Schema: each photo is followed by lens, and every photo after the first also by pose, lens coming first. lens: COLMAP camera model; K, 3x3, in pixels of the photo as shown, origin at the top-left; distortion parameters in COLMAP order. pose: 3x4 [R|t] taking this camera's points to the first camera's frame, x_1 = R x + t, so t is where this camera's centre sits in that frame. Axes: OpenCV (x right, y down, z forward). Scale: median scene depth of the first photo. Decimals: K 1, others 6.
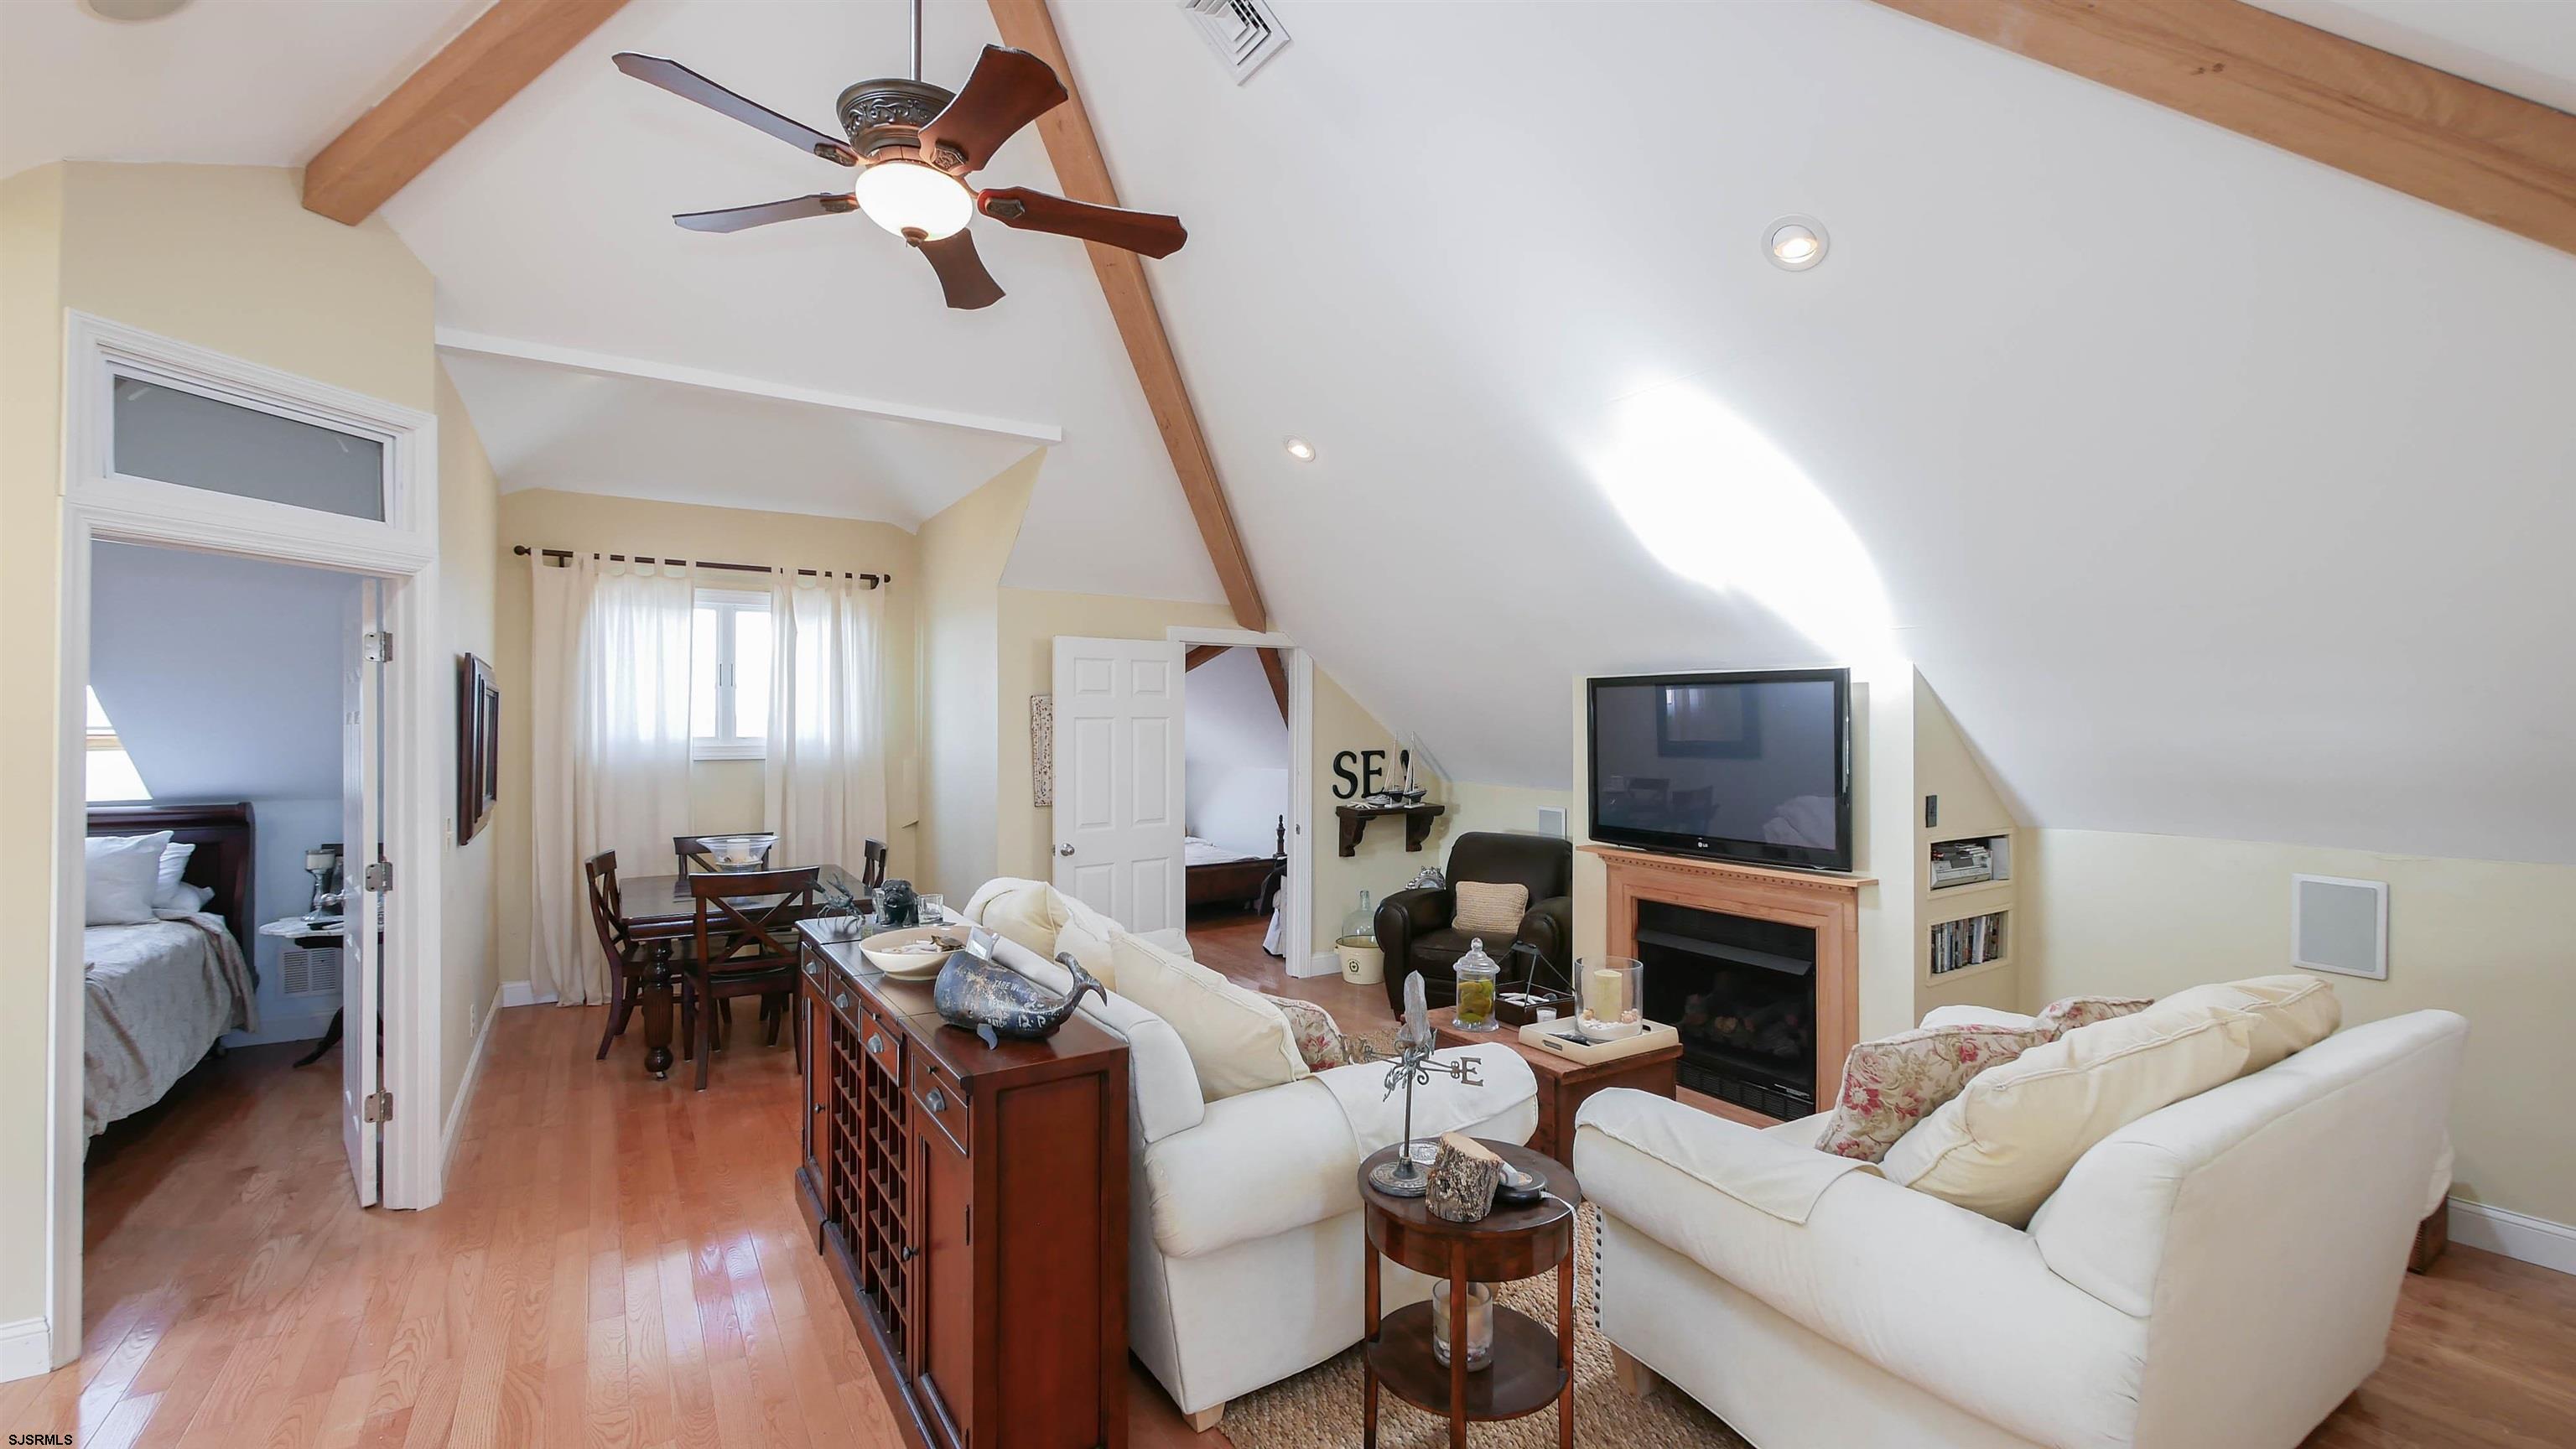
lens RADIAL K [[1077.5, 0, 1281.5], [0, 1077.5, 717.9], [0, 0, 1]] dist [-0.006824, -0.000045]
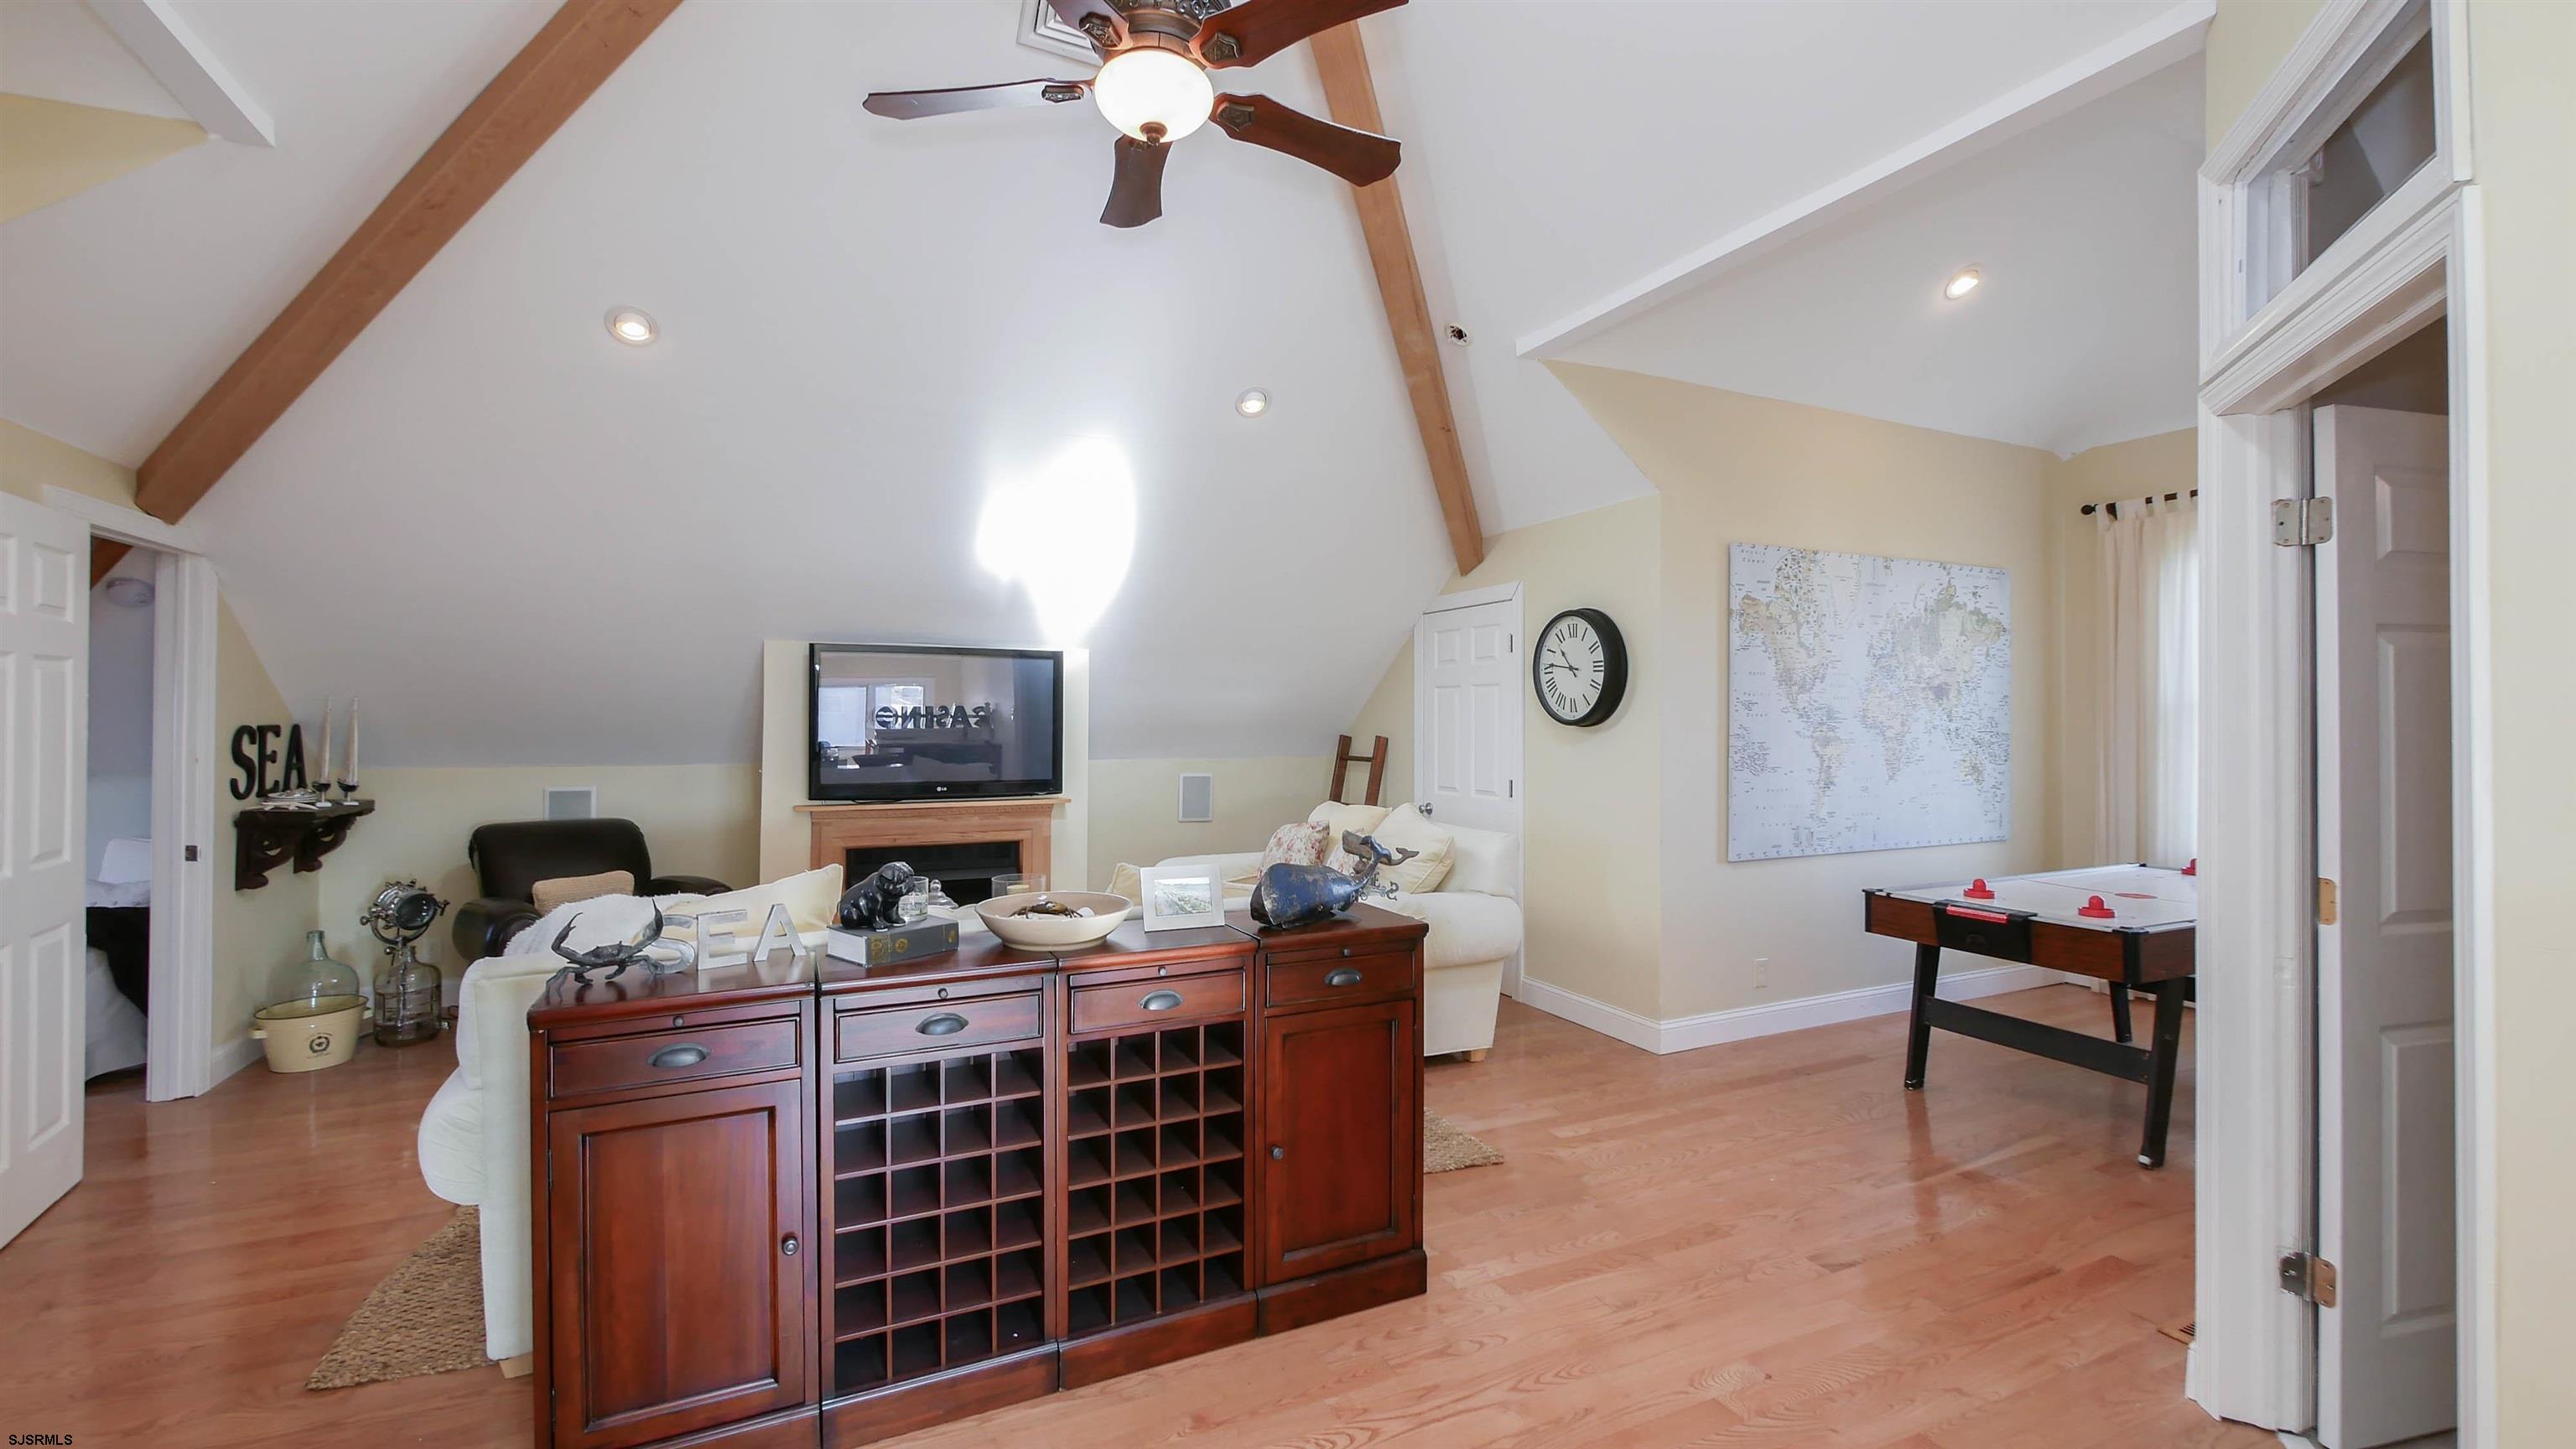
lens RADIAL K [[1077.5, 0, 1281.5], [0, 1077.5, 717.9], [0, 0, 1]] dist [-0.006824, -0.000045]
pose [[0.143322, 0.004906, 0.989664, -0.502107], [-0.000637, 0.999988, -0.004865, 0.029620], [-0.989676, 0.000067, 0.143324, 0.298862]]
